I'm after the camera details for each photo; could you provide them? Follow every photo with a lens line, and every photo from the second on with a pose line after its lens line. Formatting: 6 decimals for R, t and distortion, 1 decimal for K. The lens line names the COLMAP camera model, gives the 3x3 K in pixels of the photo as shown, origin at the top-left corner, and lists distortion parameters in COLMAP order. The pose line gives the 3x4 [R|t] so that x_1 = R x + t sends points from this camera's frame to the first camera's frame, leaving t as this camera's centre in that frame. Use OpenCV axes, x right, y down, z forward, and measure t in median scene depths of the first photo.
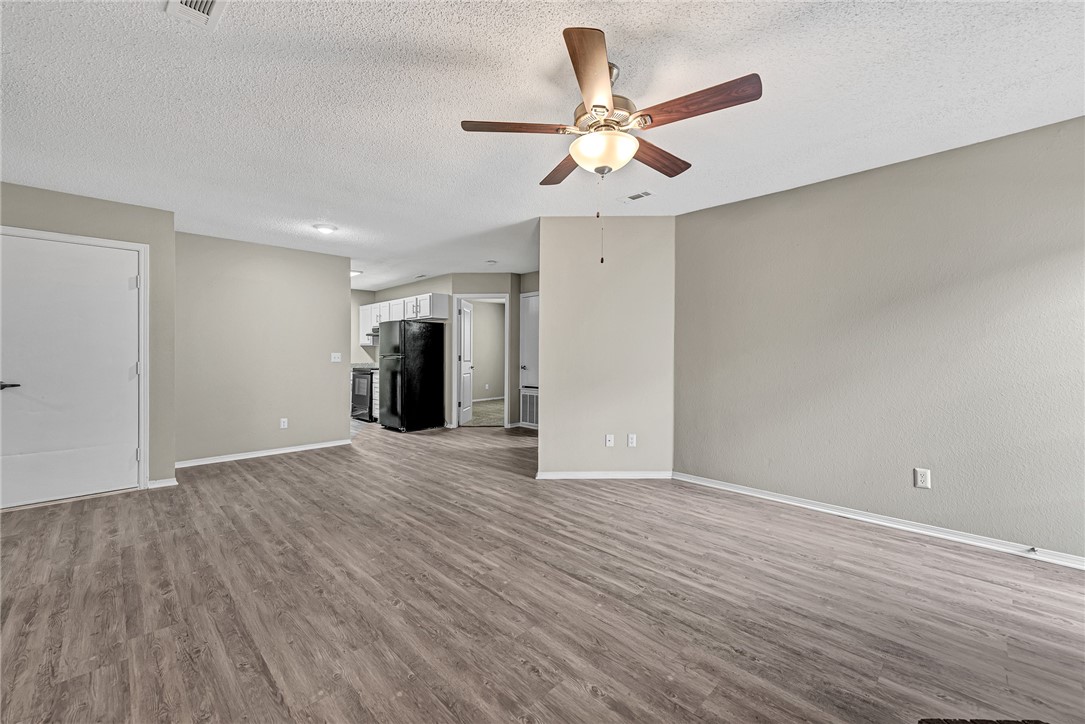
lens RADIAL K [[435.2, 0, 538.0], [0, 435.2, 350.9], [0, 0, 1]] dist [0.009459, -0.001630]
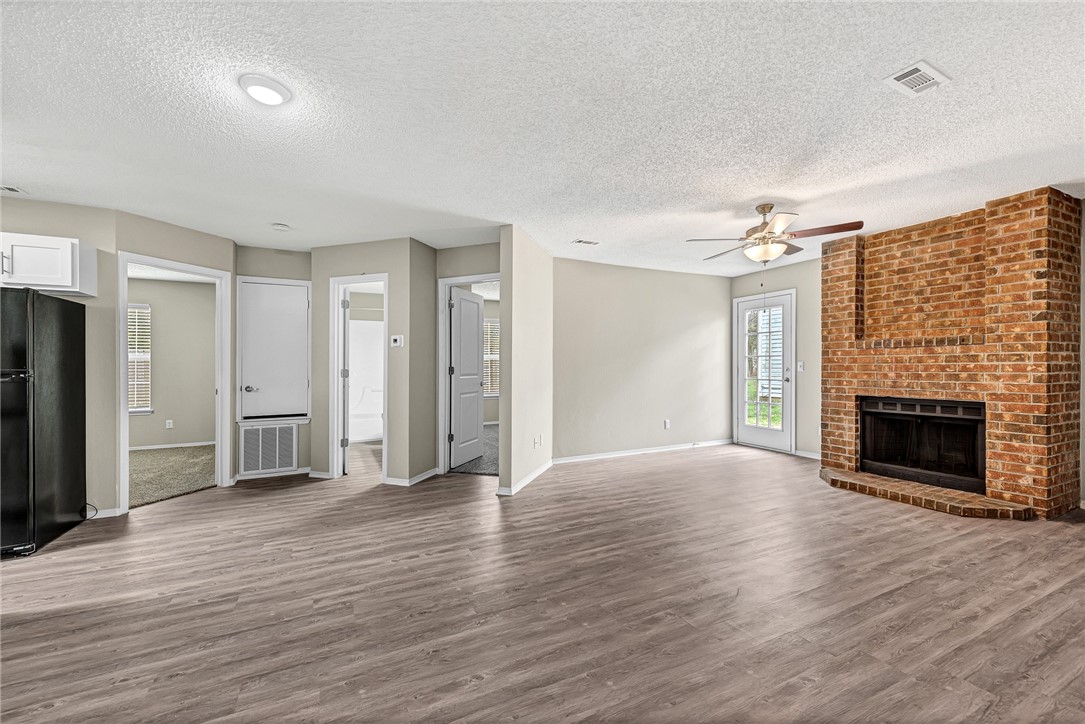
lens RADIAL K [[435.2, 0, 544.1], [0, 435.2, 364.6], [0, 0, 1]] dist [0.009459, -0.001630]
pose [[0.319424, 0.001923, 0.947610, -1.299349], [0.002162, 0.999994, -0.002758, 0.011050], [-0.947609, 0.002930, 0.319418, 0.907329]]
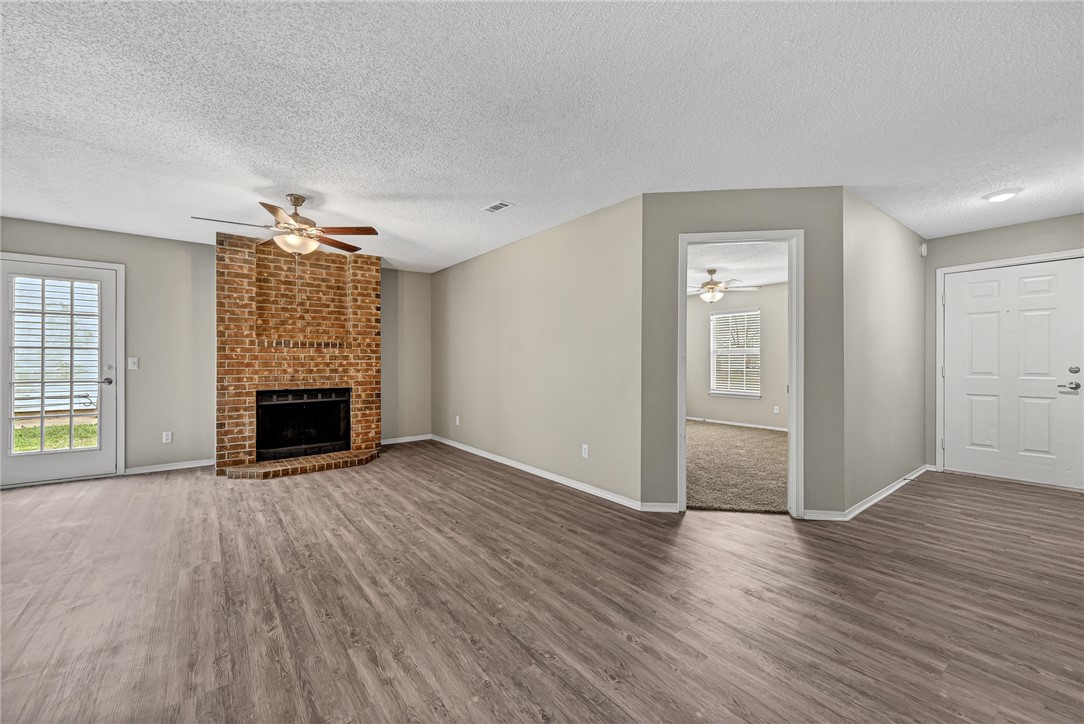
lens RADIAL K [[434.8, 0, 533.3], [0, 434.8, 368.1], [0, 0, 1]] dist [0.009459, -0.001630]
pose [[-0.992168, -0.000938, 0.124904, -0.710786], [0.000142, 0.999963, 0.008641, 0.020189], [-0.124908, 0.008591, -0.992131, 1.838329]]
